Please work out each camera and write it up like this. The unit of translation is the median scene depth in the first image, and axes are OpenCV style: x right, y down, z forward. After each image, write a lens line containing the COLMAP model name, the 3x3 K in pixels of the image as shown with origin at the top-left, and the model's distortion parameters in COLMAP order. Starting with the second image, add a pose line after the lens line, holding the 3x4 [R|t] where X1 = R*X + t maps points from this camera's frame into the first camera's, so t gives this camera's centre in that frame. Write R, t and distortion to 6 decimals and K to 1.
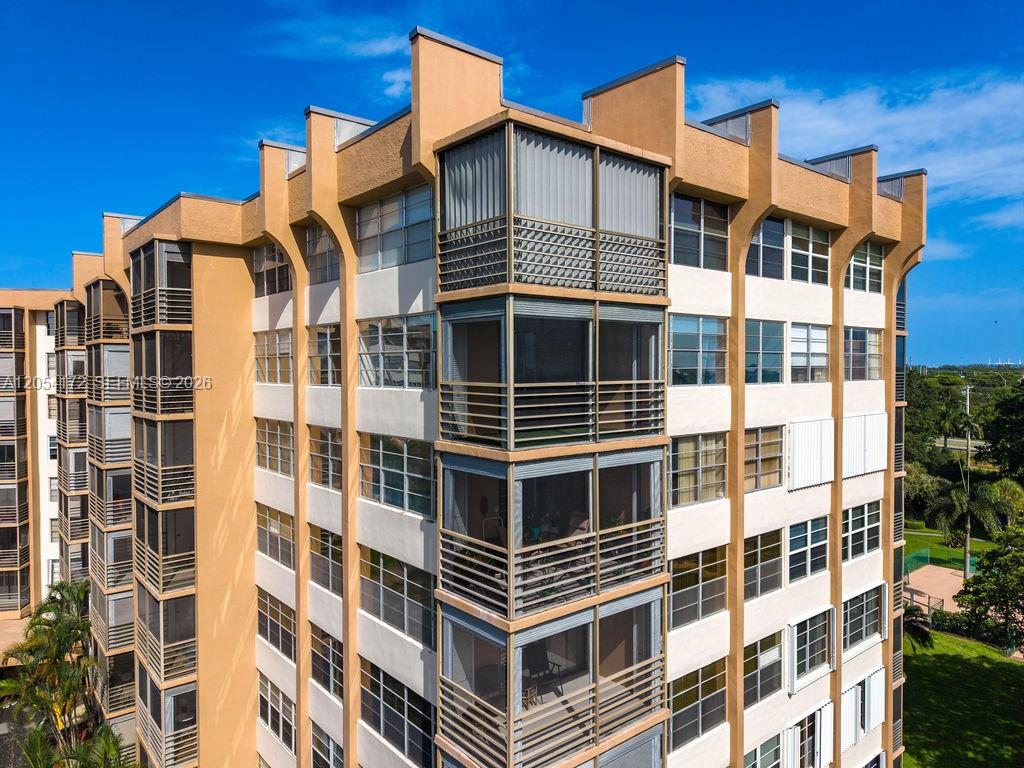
lens RADIAL K [[682.2, 0, 512.0], [0, 682.2, 384.0], [0, 0, 1]] dist [0.045277, -0.045993]
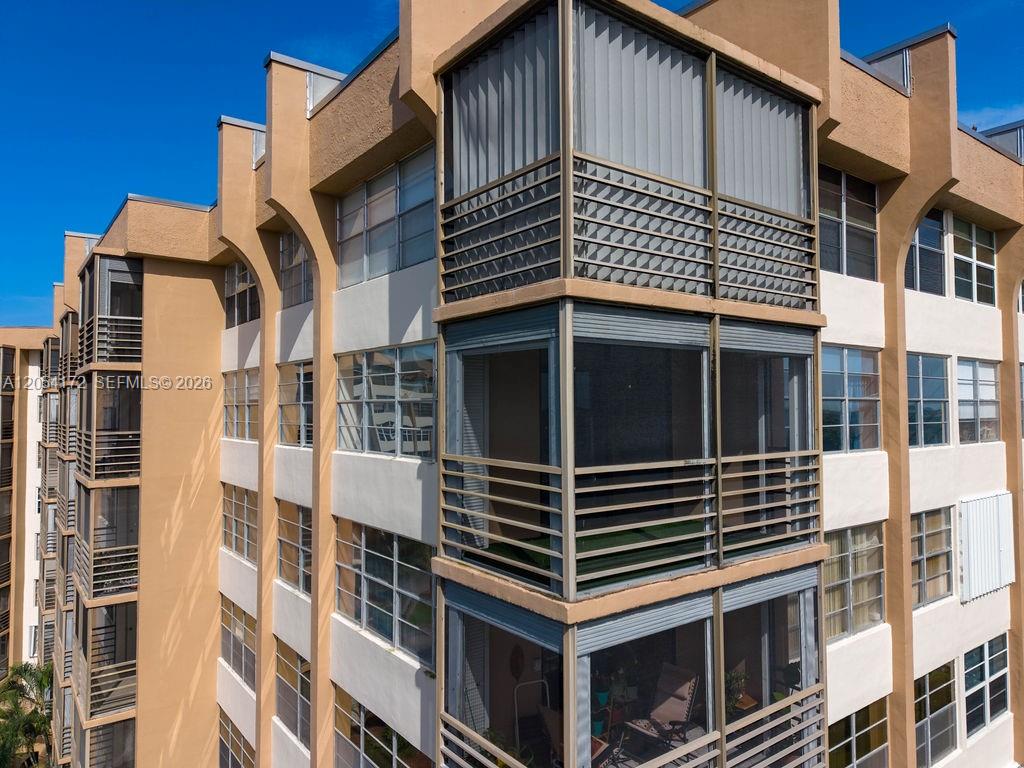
lens RADIAL K [[682.2, 0, 512.0], [0, 682.2, 384.0], [0, 0, 1]] dist [0.045277, -0.045993]
pose [[0.998956, -0.001294, -0.045666, -0.014398], [-0.001395, 0.998269, -0.058800, -0.023128], [0.045663, 0.058803, 0.997225, 0.319909]]
